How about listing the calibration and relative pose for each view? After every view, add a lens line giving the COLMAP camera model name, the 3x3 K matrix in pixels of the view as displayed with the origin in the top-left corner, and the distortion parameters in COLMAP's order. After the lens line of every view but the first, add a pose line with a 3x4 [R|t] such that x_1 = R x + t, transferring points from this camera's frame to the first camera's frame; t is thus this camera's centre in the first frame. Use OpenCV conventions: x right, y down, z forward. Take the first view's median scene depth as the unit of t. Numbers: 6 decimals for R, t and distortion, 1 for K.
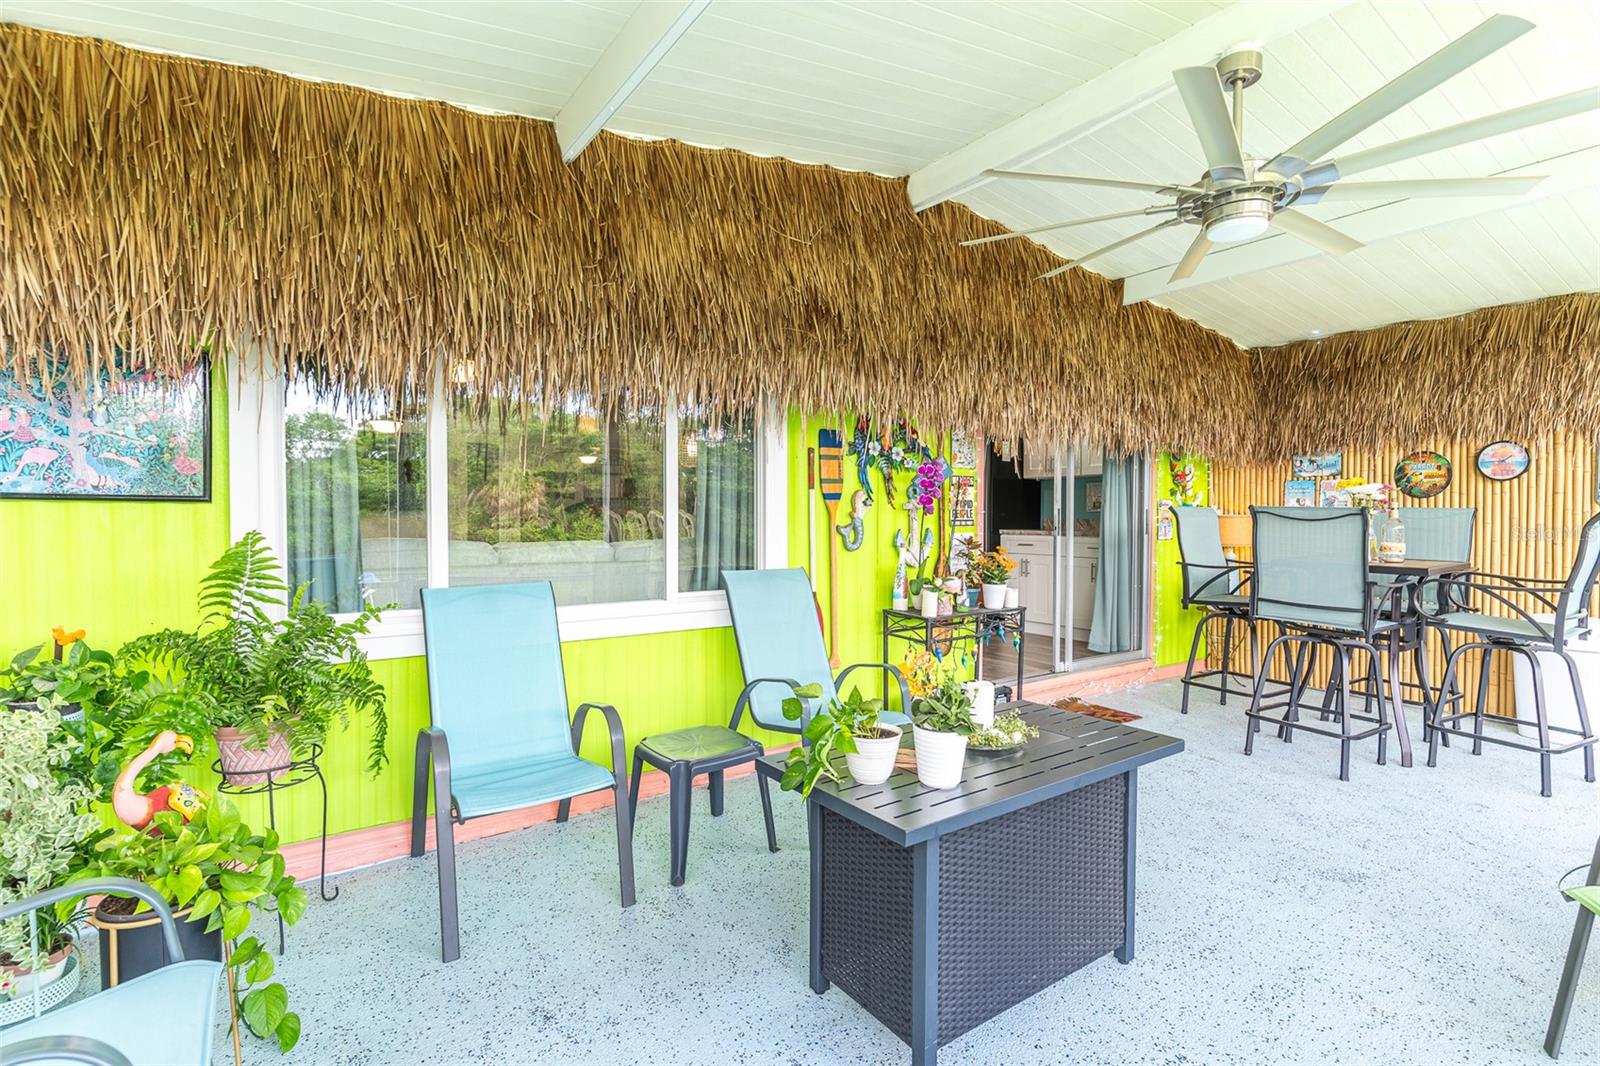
lens RADIAL K [[770.5, 0, 791.6], [0, 770.5, 531.3], [0, 0, 1]] dist [0.002723, 0.000308]
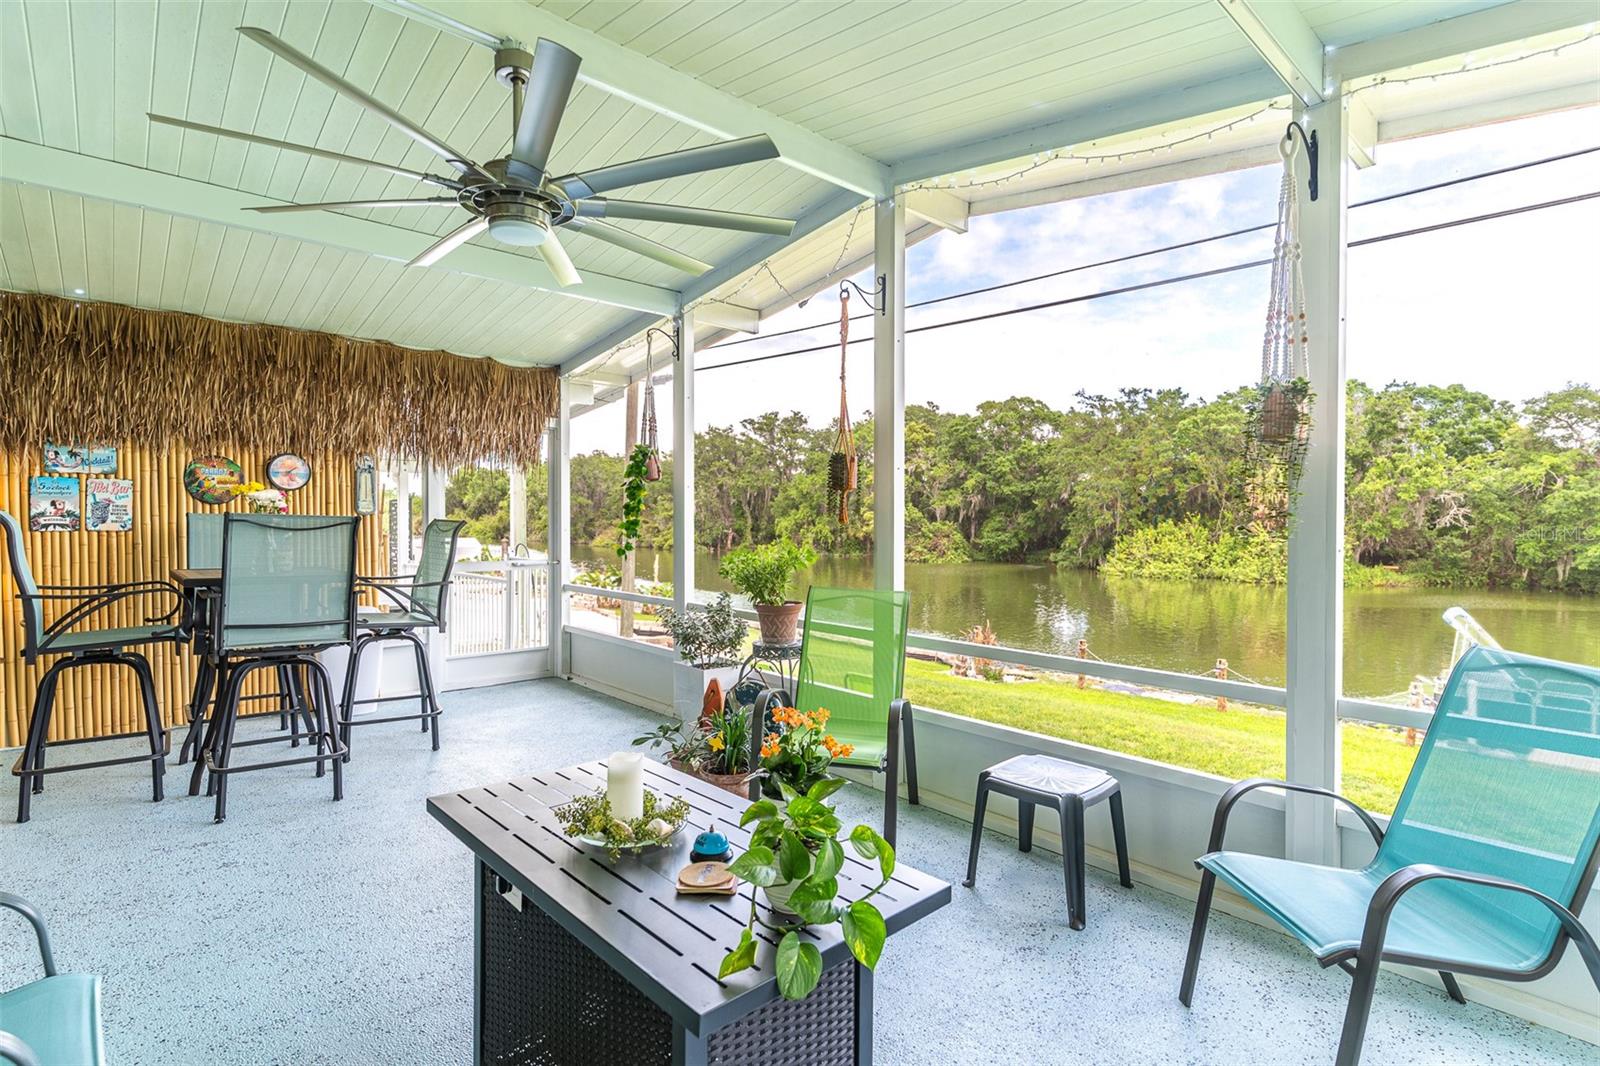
lens RADIAL K [[770.5, 0, 791.6], [0, 770.5, 531.3], [0, 0, 1]] dist [0.002723, 0.000308]
pose [[-0.134510, -0.017069, 0.990765, -0.229492], [0.018688, 0.999630, 0.019759, -0.014920], [-0.990736, 0.021173, -0.134141, 0.416685]]
